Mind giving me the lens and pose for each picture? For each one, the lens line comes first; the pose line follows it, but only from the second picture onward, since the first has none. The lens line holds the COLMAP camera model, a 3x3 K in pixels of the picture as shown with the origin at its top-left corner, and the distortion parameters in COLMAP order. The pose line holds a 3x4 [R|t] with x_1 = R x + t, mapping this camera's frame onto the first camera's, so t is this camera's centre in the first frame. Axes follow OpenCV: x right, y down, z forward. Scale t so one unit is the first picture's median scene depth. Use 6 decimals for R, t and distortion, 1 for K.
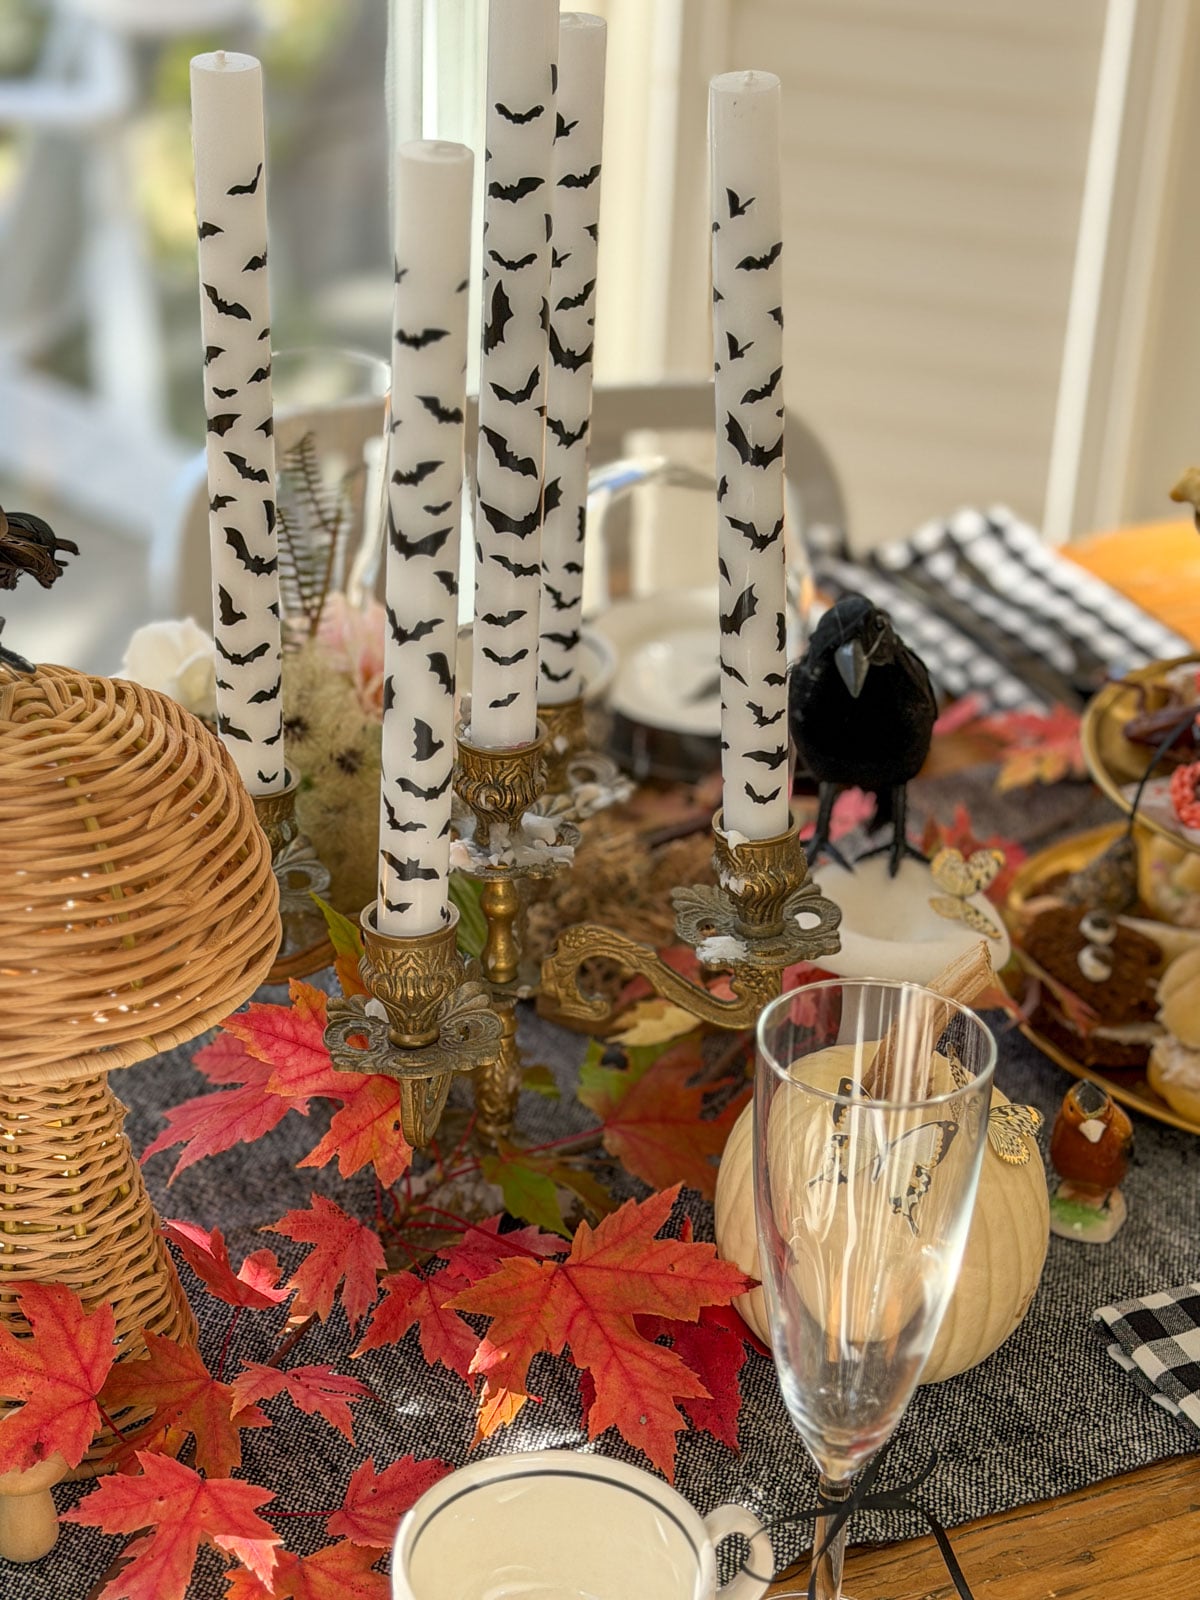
lens RADIAL K [[2793.8, 0, 594.2], [0, 2793.8, 803.9], [0, 0, 1]] dist [0.103984, 0.076404]
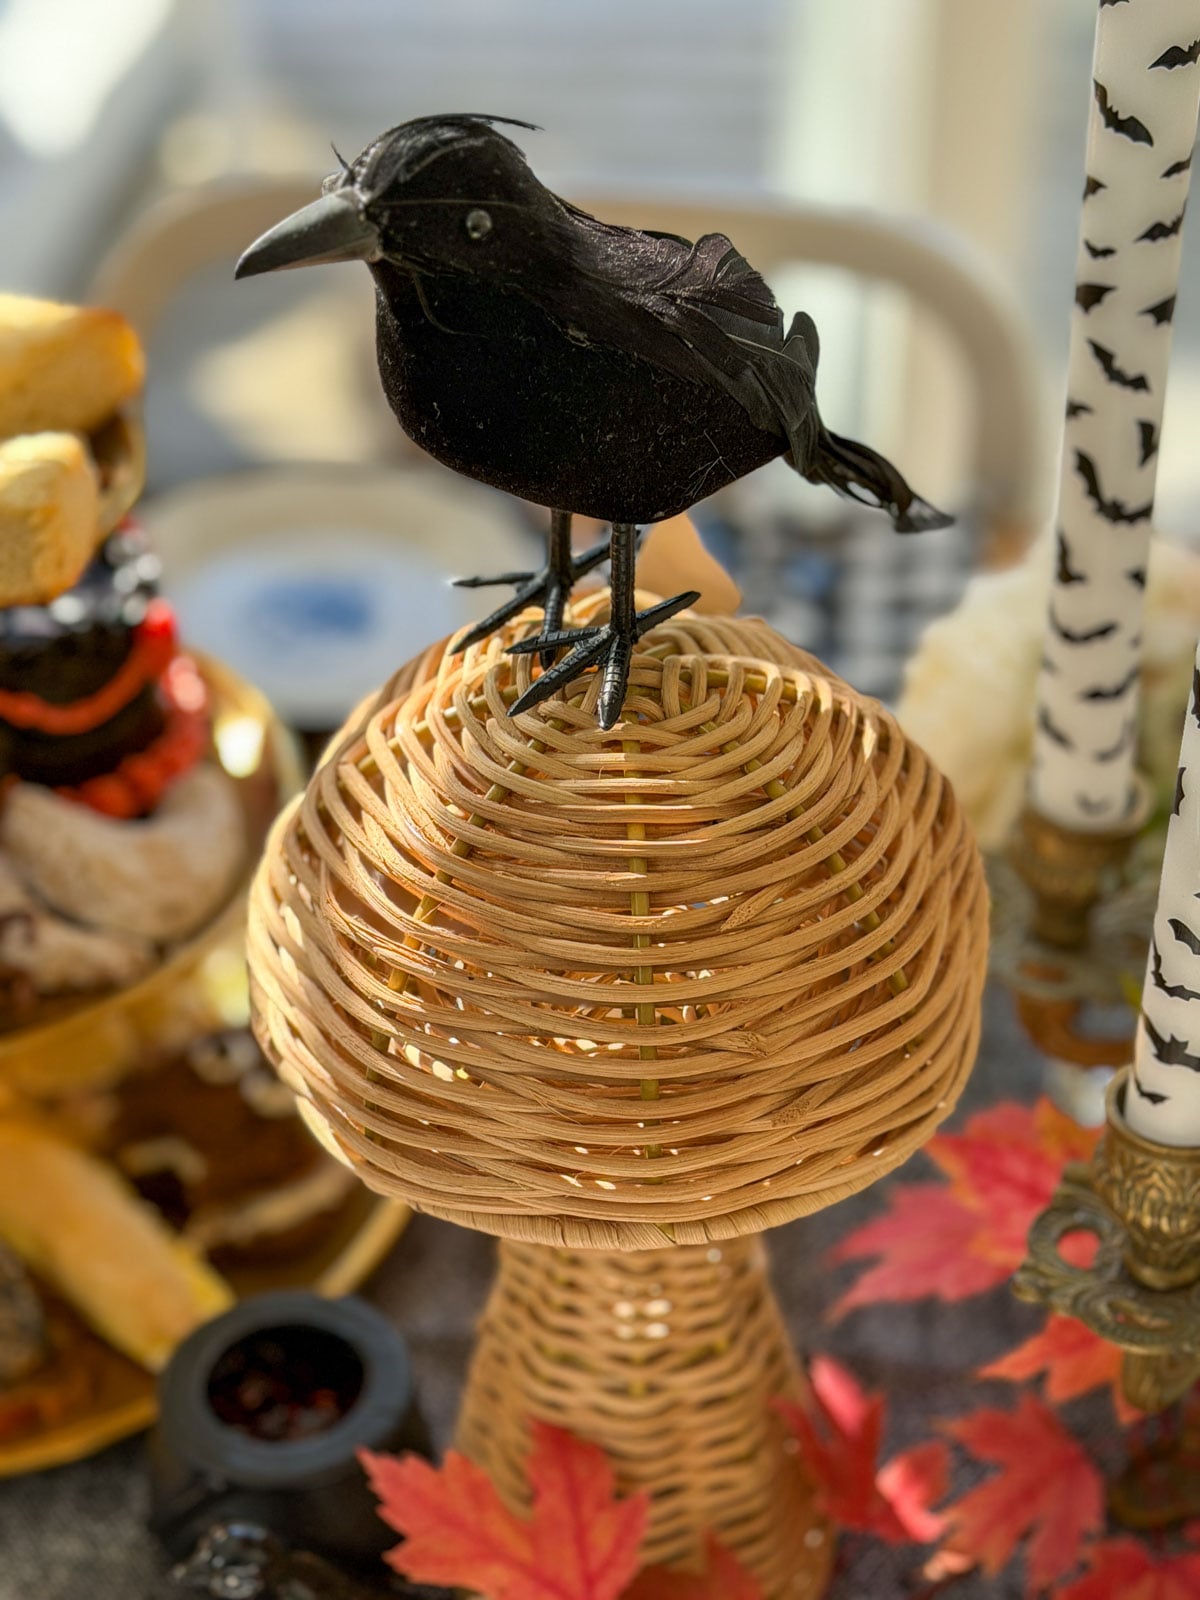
lens RADIAL K [[2793.8, 0, 594.2], [0, 2793.8, 803.9], [0, 0, 1]] dist [0.103984, 0.076404]
pose [[0.866034, 0.257551, -0.428547, 0.076929], [-0.198029, 0.963715, 0.178991, -0.116866], [0.459097, -0.070148, 0.885612, 0.366725]]
